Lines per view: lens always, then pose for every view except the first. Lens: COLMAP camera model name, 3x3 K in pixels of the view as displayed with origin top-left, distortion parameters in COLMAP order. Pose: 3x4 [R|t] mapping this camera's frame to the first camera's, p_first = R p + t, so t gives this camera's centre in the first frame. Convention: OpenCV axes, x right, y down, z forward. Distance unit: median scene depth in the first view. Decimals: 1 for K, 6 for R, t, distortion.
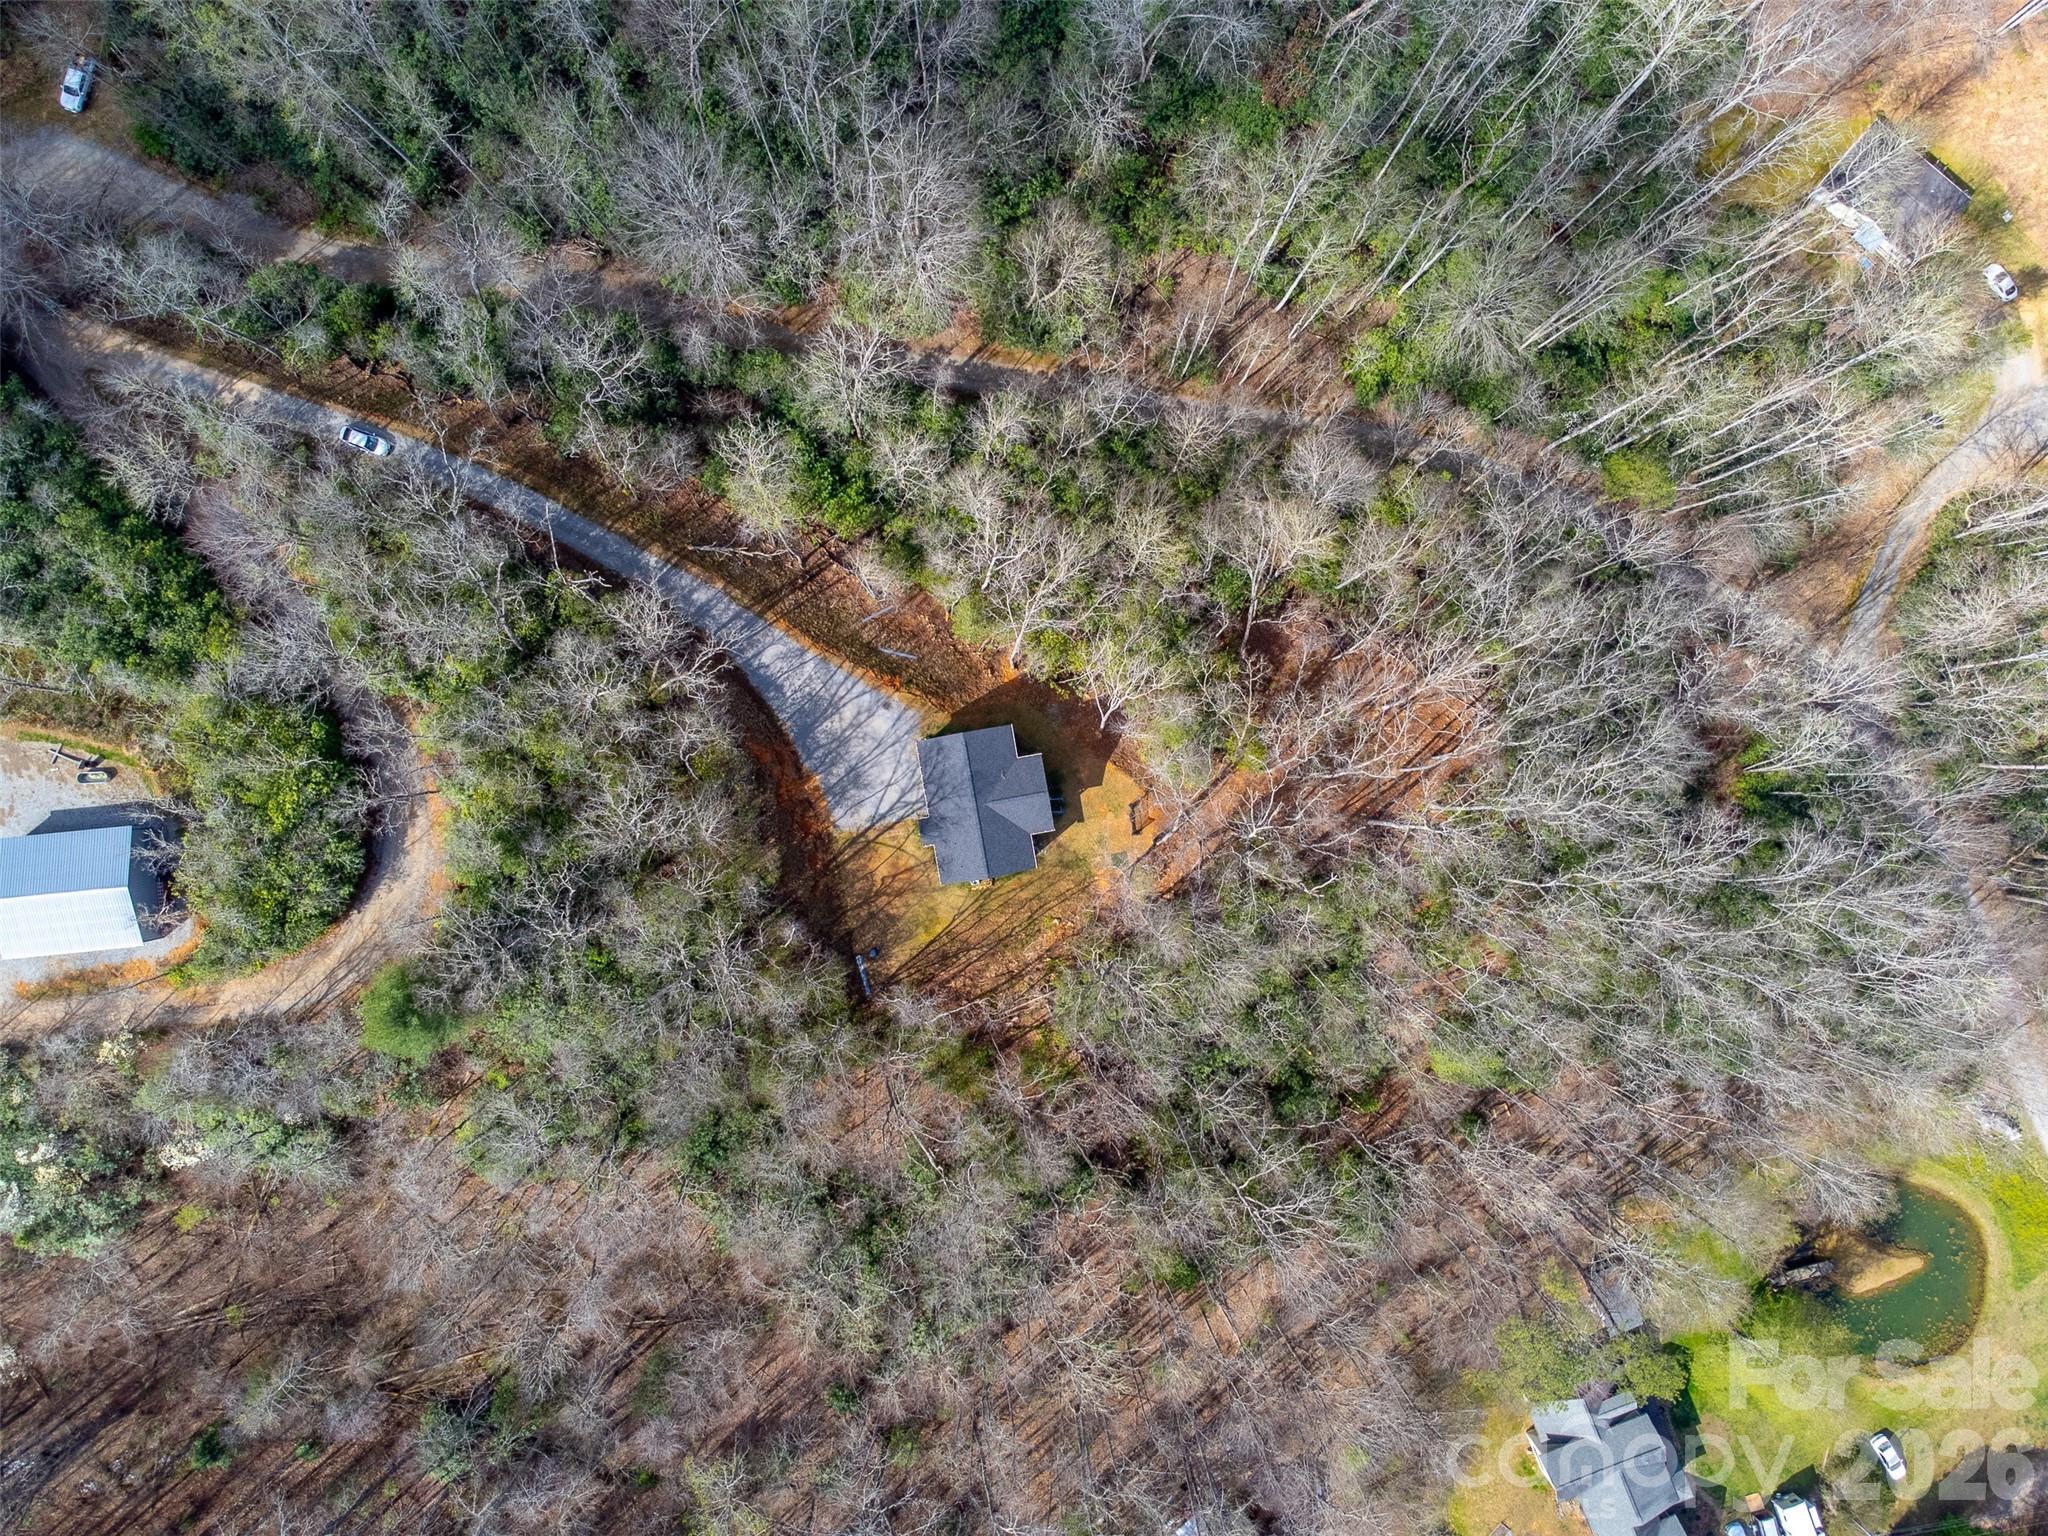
lens RADIAL K [[1543.2, 0, 1025.8], [0, 1543.2, 762.7], [0, 0, 1]] dist [0.031537, -0.005310]
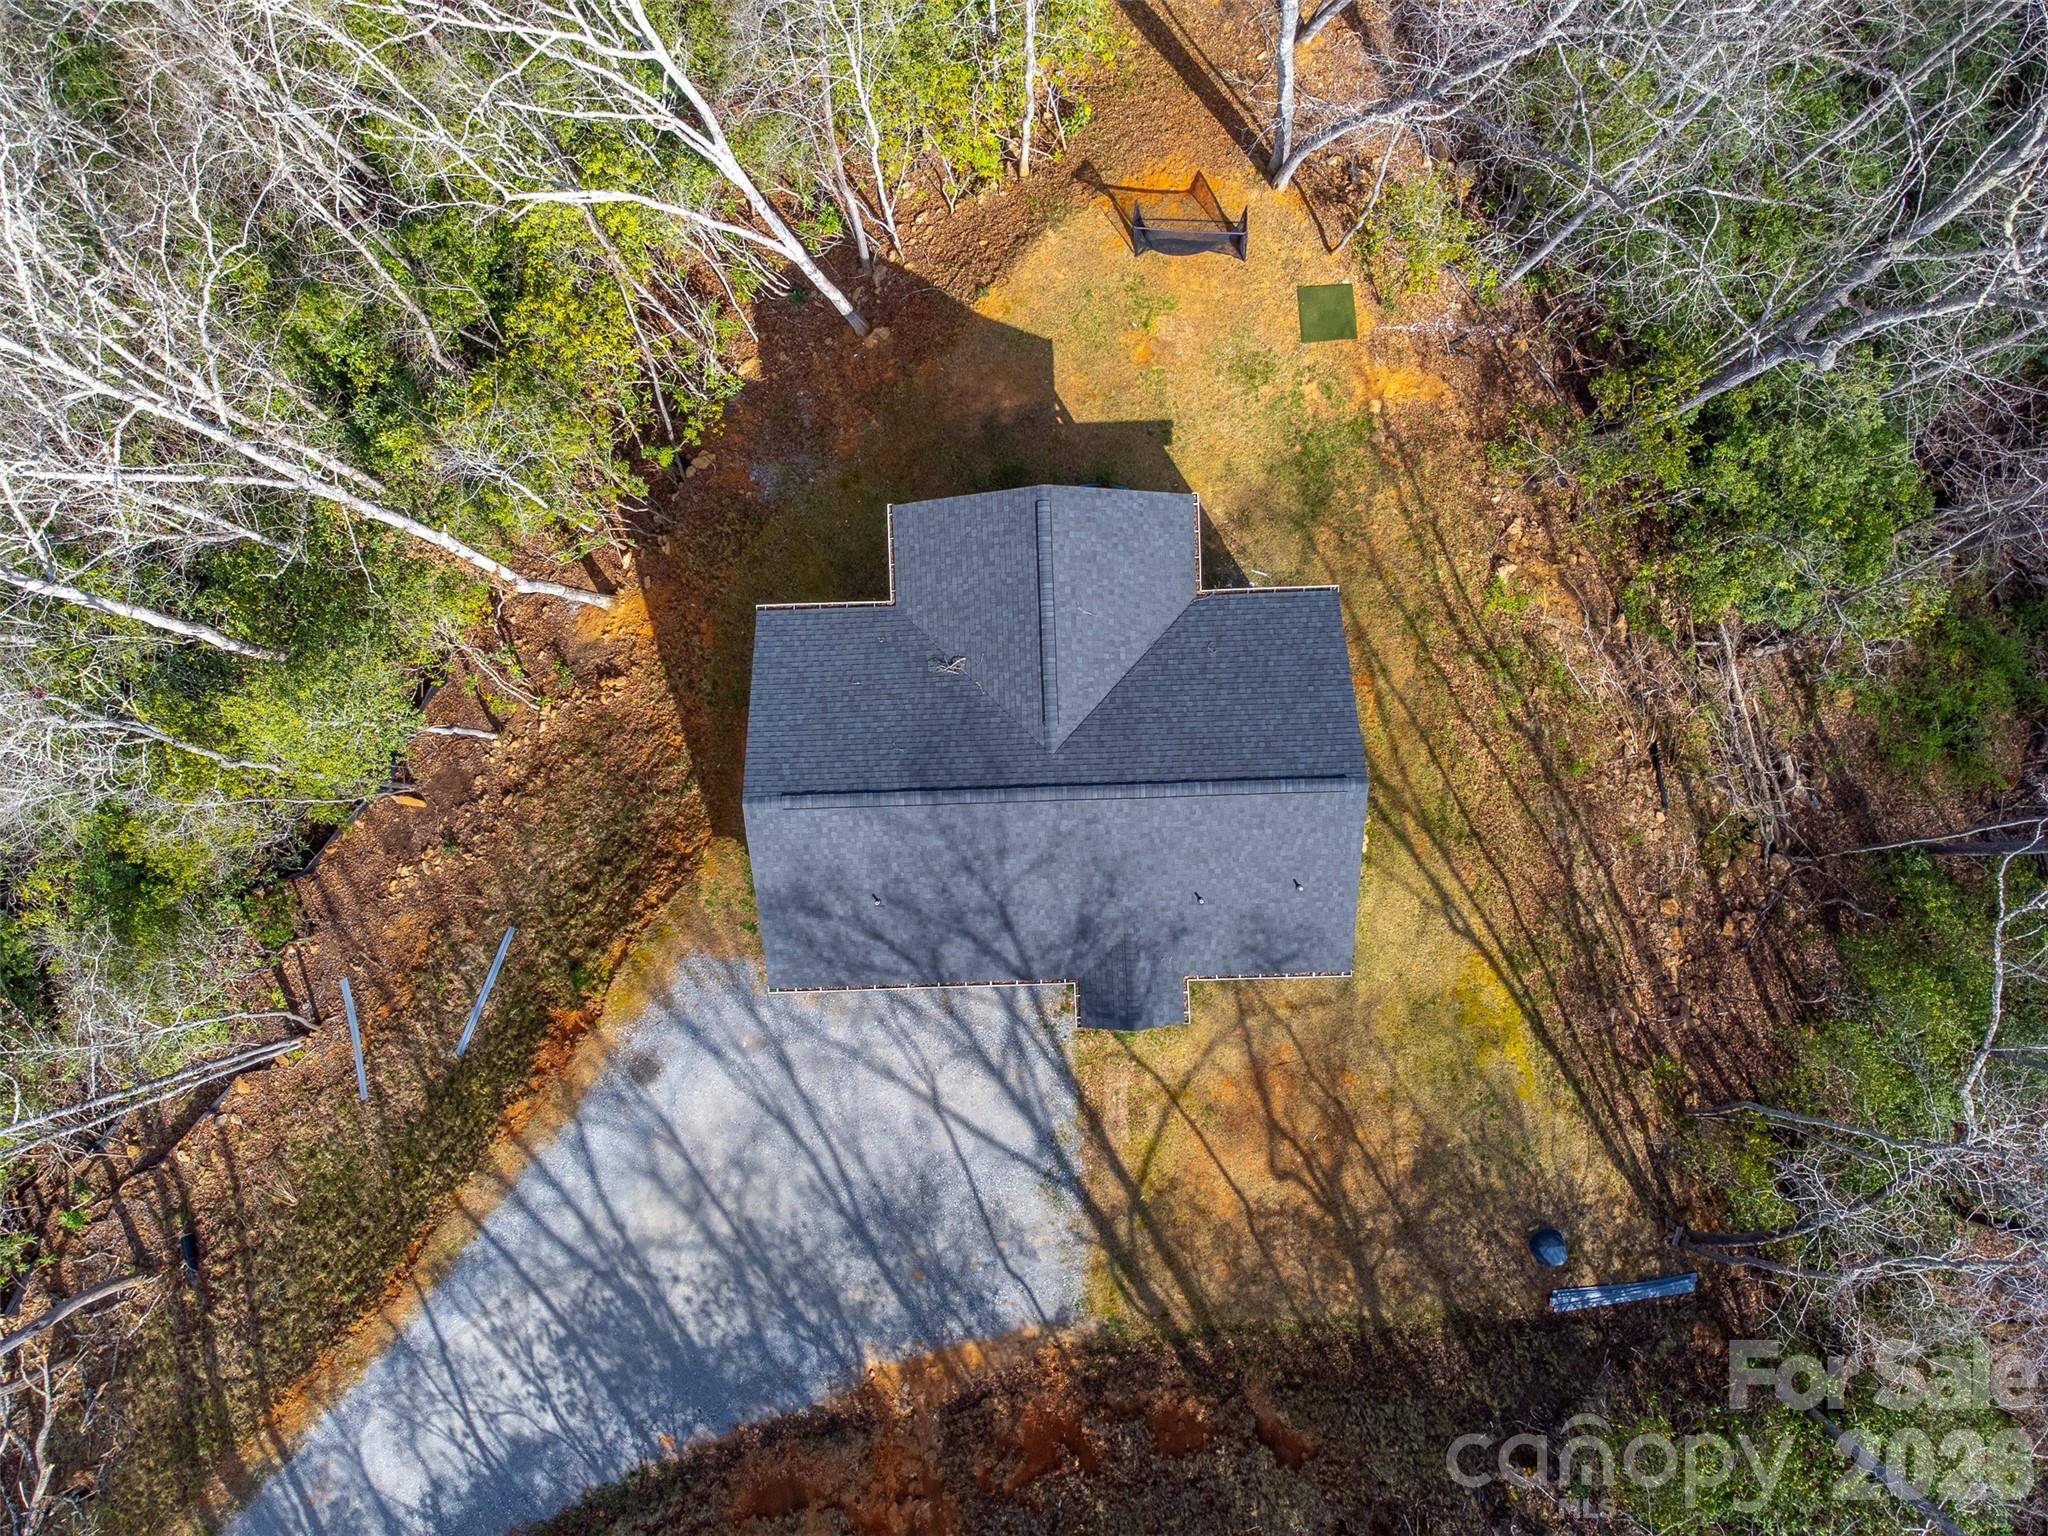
lens RADIAL K [[1543.2, 0, 1026.9], [0, 1543.2, 772.5], [0, 0, 1]] dist [0.031537, -0.005310]
pose [[0.140386, -0.989960, -0.016436, -0.025089], [0.989953, 0.140629, -0.014727, 0.025990], [0.016890, -0.014204, 0.999756, 0.731141]]
